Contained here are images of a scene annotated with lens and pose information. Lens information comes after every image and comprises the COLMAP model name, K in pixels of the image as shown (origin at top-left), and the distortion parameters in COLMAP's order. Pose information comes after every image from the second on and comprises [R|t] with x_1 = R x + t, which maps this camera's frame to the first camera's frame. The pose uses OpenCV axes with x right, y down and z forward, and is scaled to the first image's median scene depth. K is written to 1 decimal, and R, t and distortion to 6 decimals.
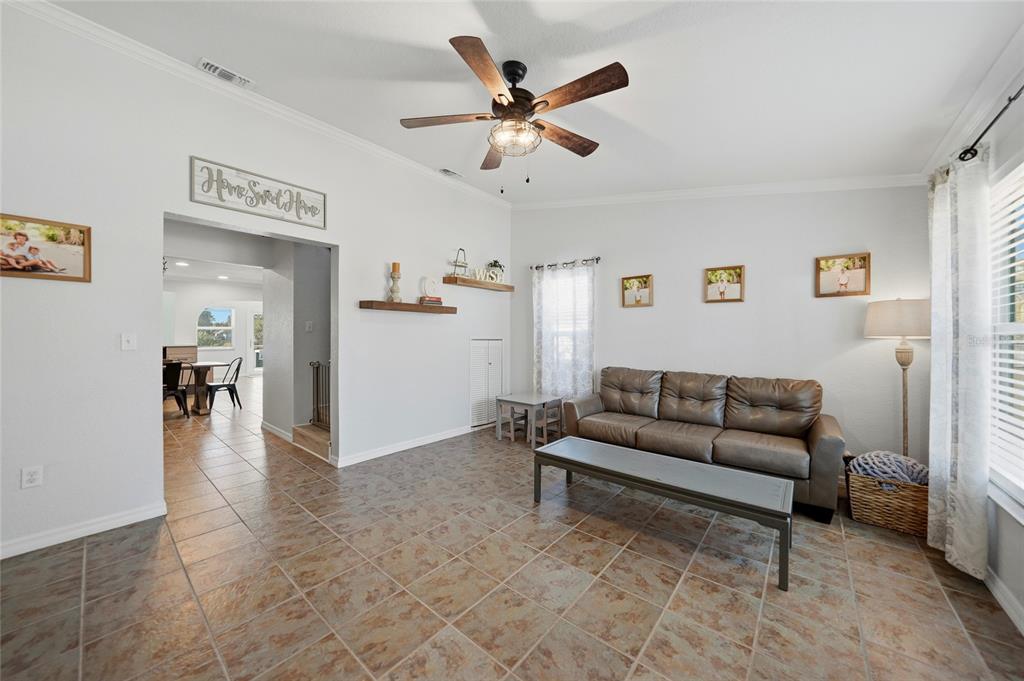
lens RADIAL K [[362.9, 0, 513.3], [0, 362.9, 335.4], [0, 0, 1]] dist [-0.027569, 0.006823]
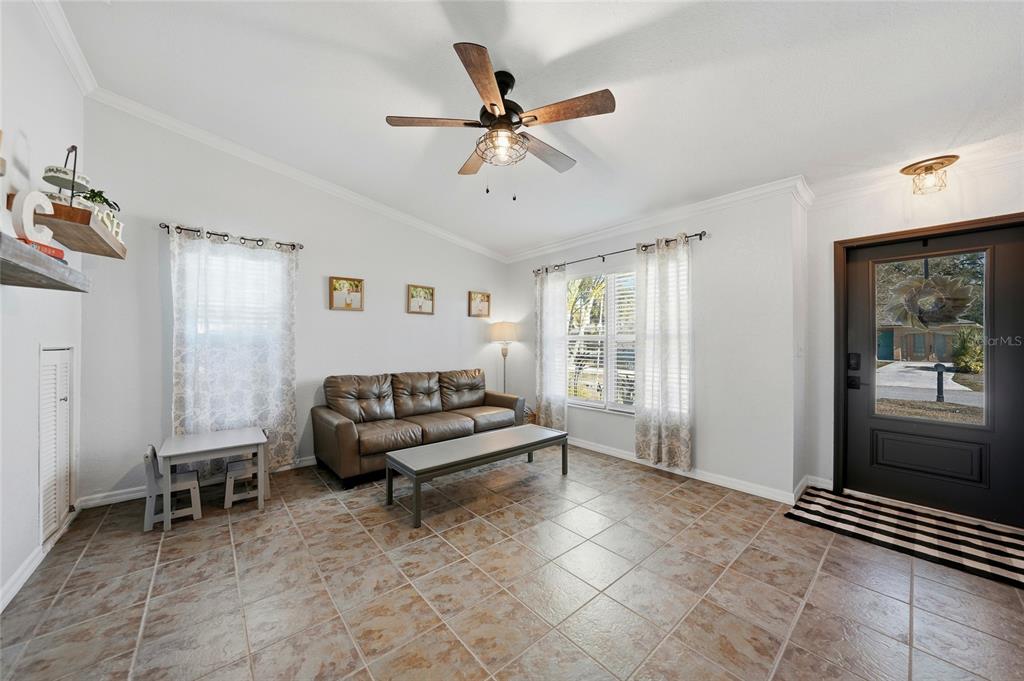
lens RADIAL K [[362.9, 0, 513.3], [0, 362.9, 335.4], [0, 0, 1]] dist [-0.027569, 0.006823]
pose [[0.156428, 0.013290, 0.987600, -0.625444], [-0.003249, 0.999911, -0.012941, -0.002805], [-0.987684, -0.001185, 0.156458, 0.500478]]
